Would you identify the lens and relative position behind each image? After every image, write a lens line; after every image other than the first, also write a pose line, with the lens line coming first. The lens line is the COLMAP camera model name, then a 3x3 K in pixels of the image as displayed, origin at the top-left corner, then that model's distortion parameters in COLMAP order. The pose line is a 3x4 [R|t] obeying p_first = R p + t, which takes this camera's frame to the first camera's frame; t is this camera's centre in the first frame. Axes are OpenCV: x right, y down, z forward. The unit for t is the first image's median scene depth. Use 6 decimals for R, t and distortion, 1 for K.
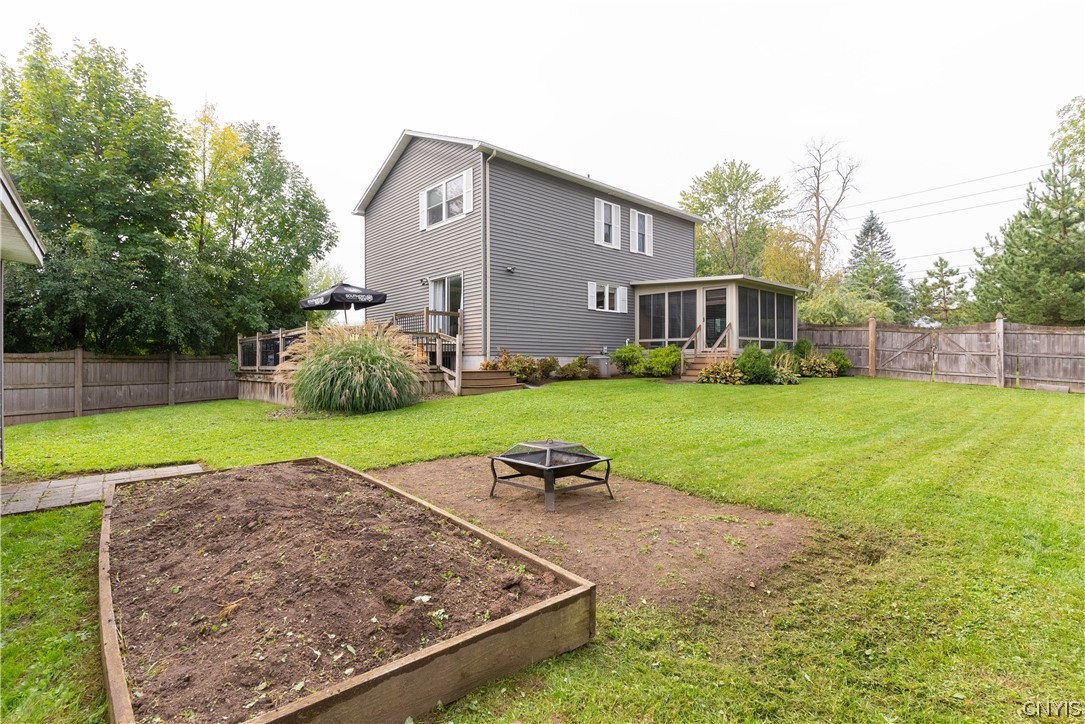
lens RADIAL K [[506.6, 0, 542.5], [0, 506.6, 362.0], [0, 0, 1]] dist [0.000195, 0.000496]
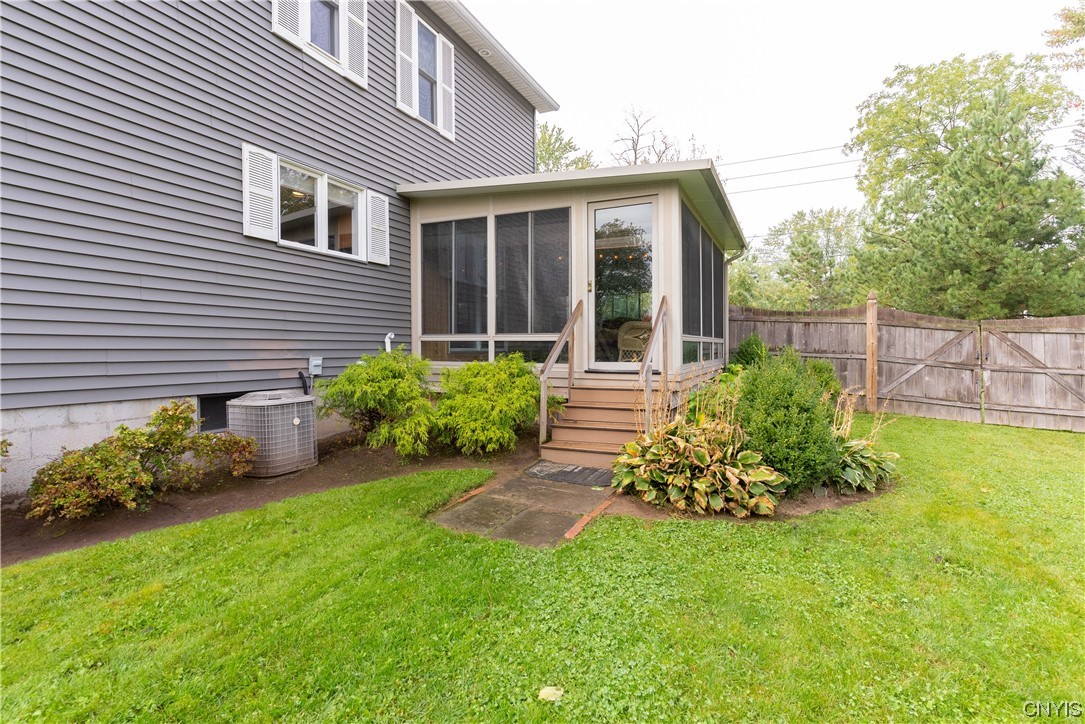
lens RADIAL K [[506.6, 0, 542.5], [0, 506.6, 362.0], [0, 0, 1]] dist [0.000195, 0.000496]
pose [[0.926240, -0.009334, 0.376820, 0.138511], [0.000034, 0.999695, 0.024677, -0.035610], [-0.376935, -0.022844, 0.925958, 0.642932]]
